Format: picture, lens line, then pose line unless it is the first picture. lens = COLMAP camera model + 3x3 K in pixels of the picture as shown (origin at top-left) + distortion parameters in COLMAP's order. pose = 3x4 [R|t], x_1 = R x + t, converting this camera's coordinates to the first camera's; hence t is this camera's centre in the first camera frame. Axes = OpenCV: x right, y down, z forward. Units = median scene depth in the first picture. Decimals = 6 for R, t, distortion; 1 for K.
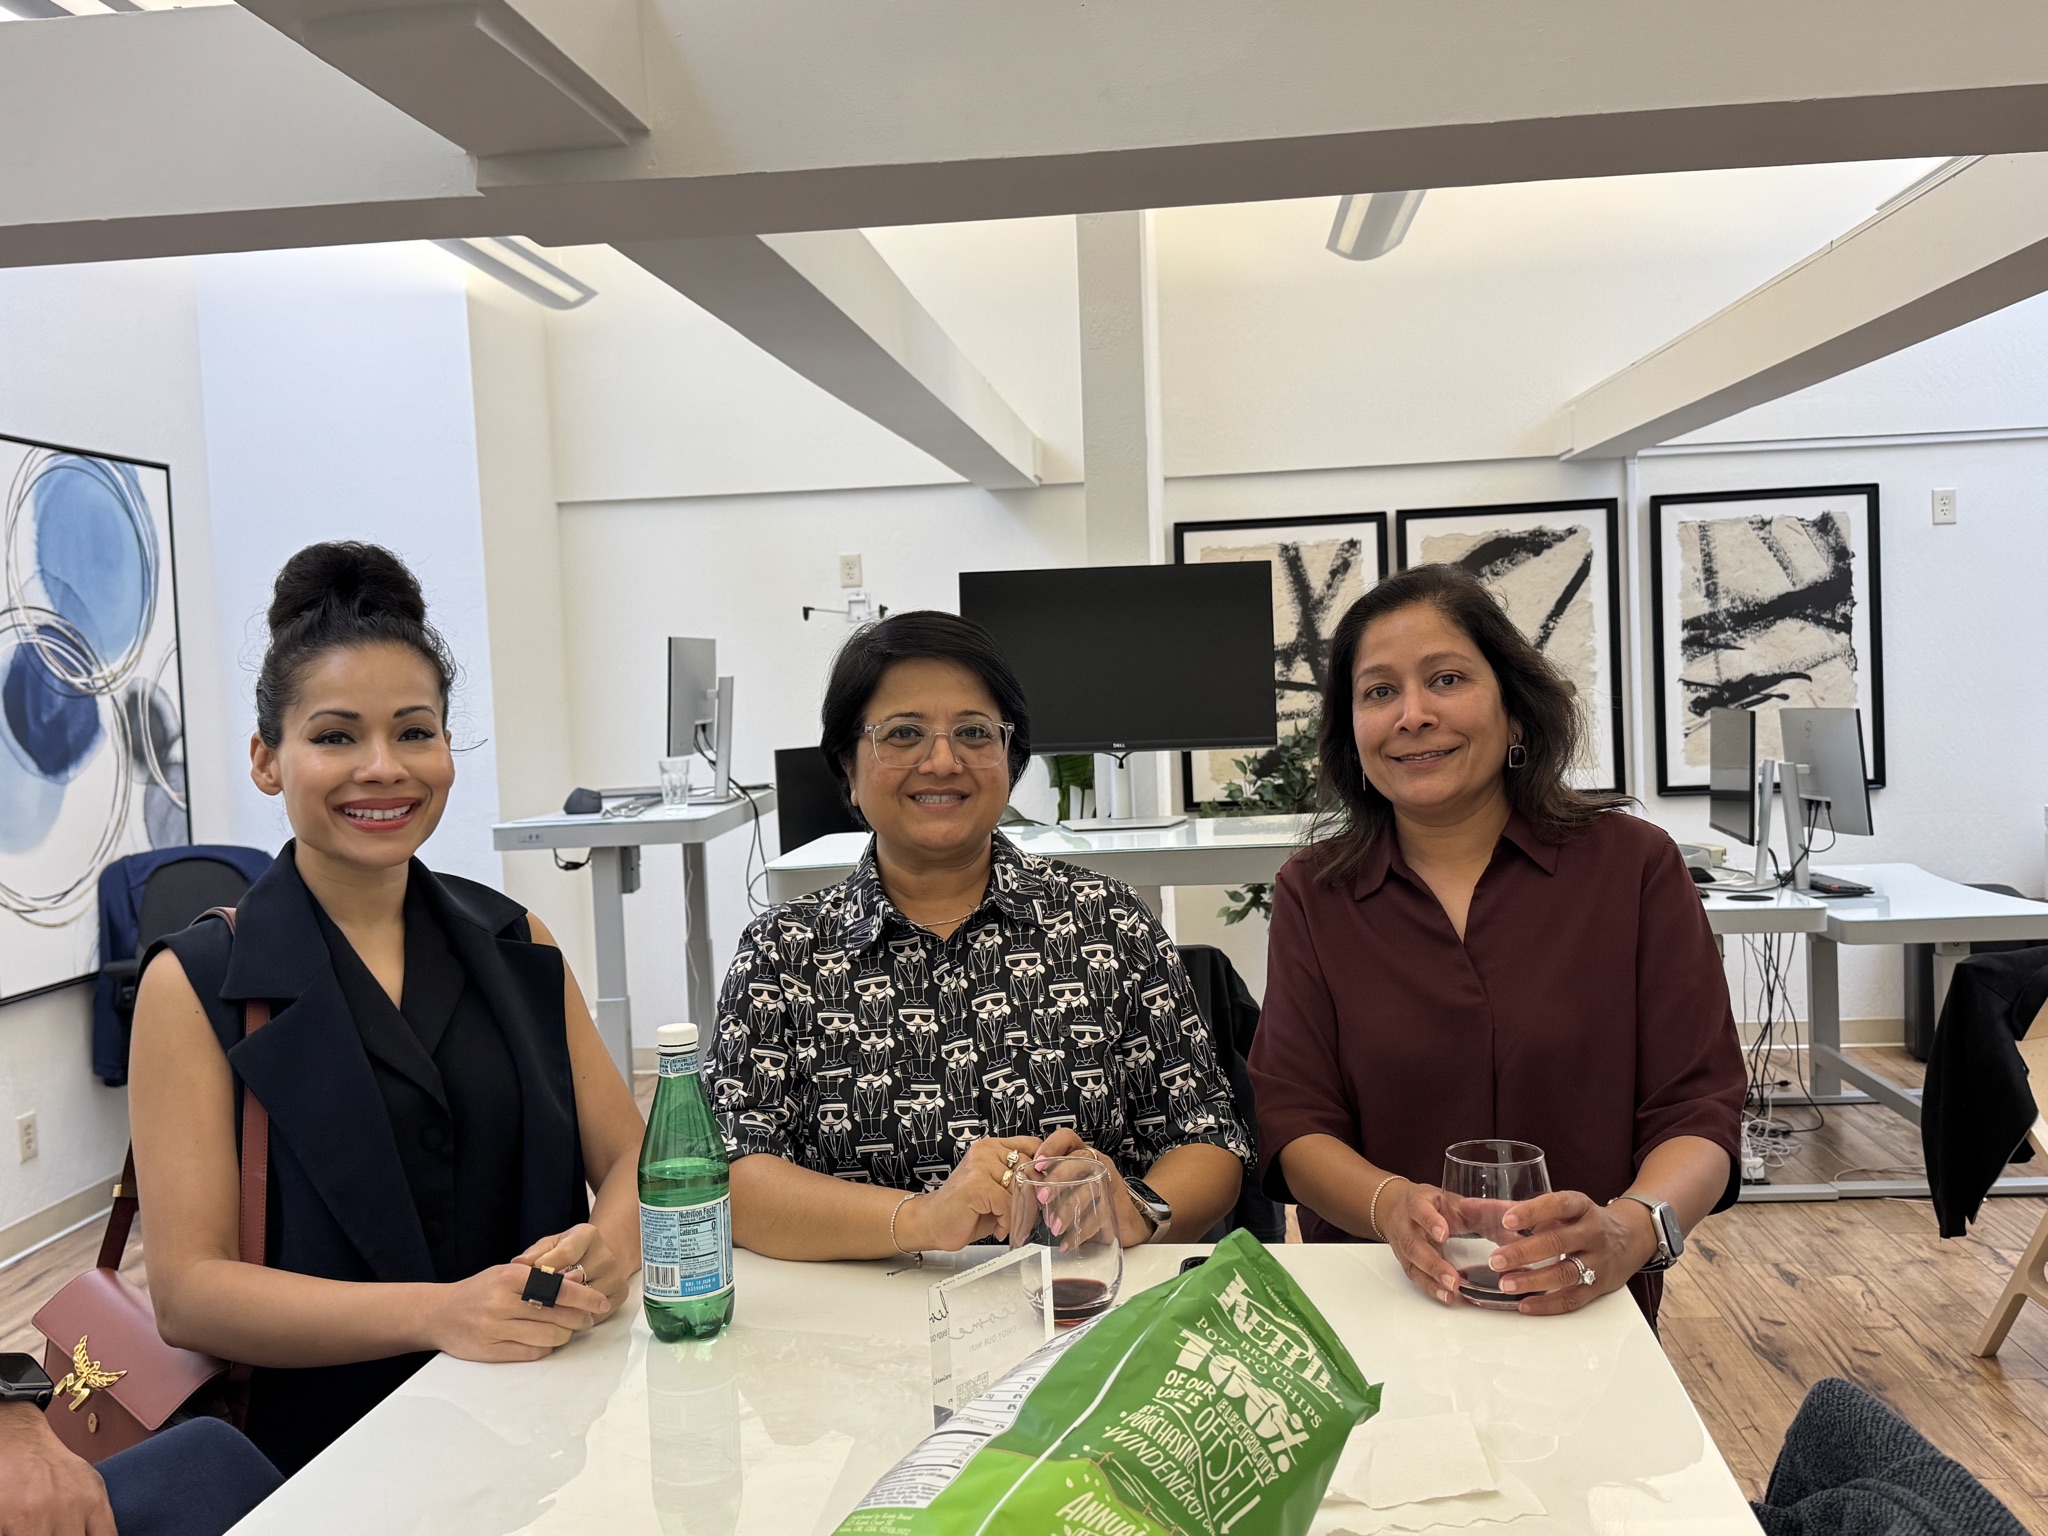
lens RADIAL K [[1887.5, 0, 1024.0], [0, 1887.5, 725.1], [0, 0, 1]] dist [0.076106, 0.000000]
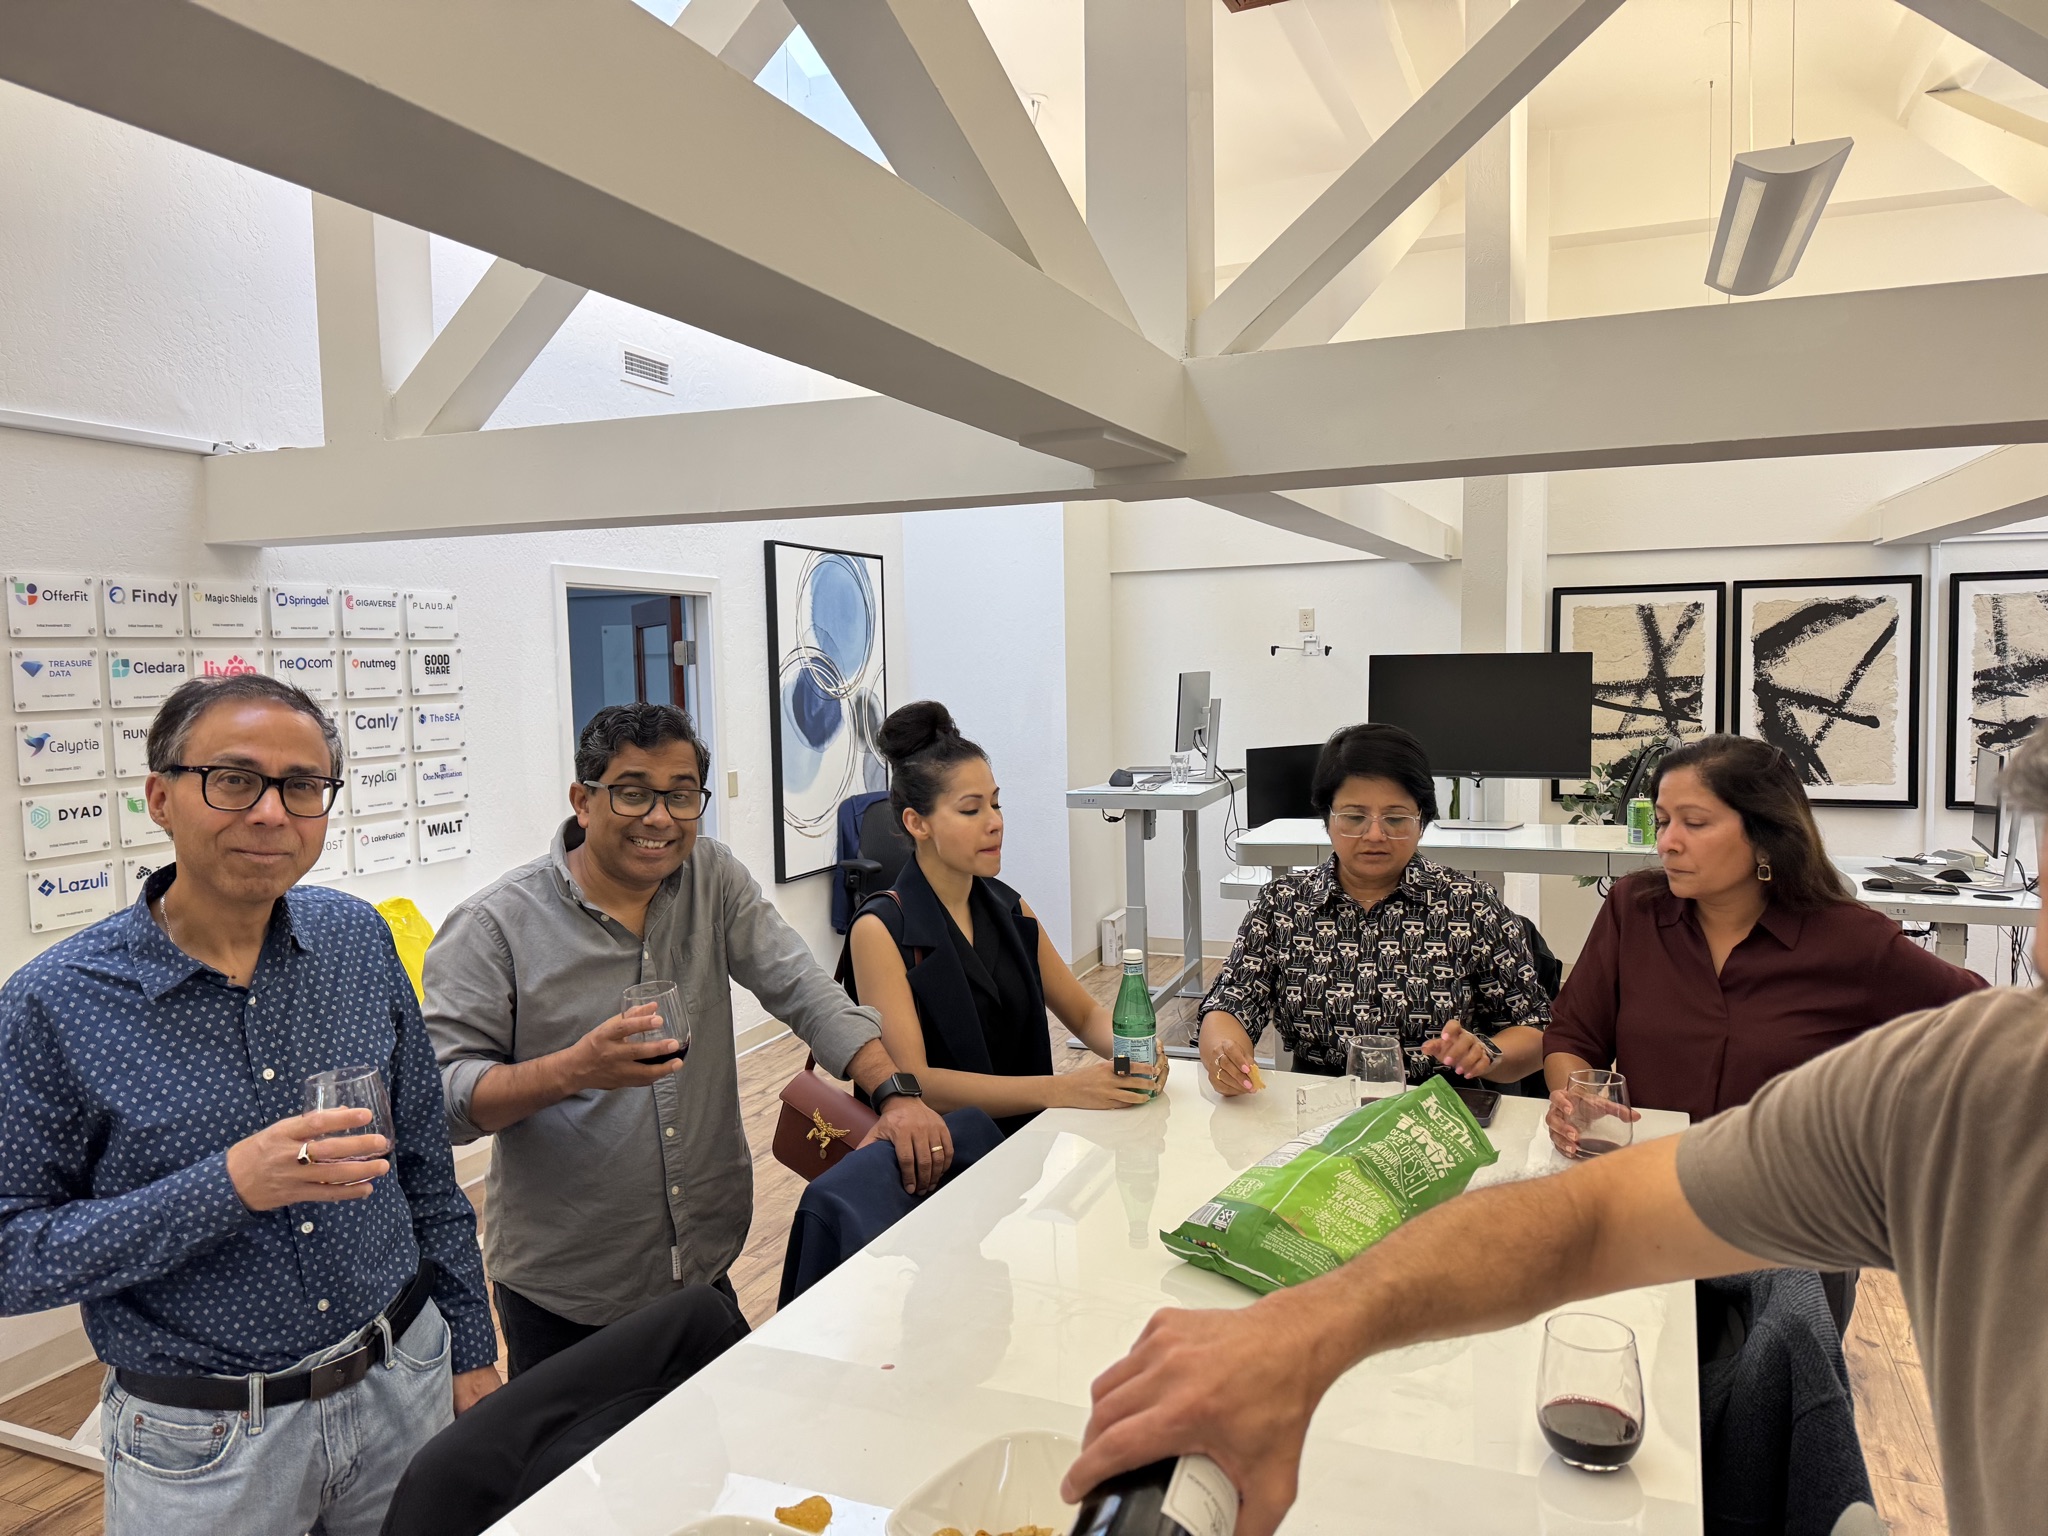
lens RADIAL K [[1435.0, 0, 1025.1], [0, 1435.0, 763.3], [0, 0, 1]] dist [0.048215, -0.081949]
pose [[0.958002, 0.050658, -0.282251, 0.021504], [-0.036864, 0.997862, 0.053974, -0.032312], [0.284381, -0.041303, 0.957821, -0.139532]]
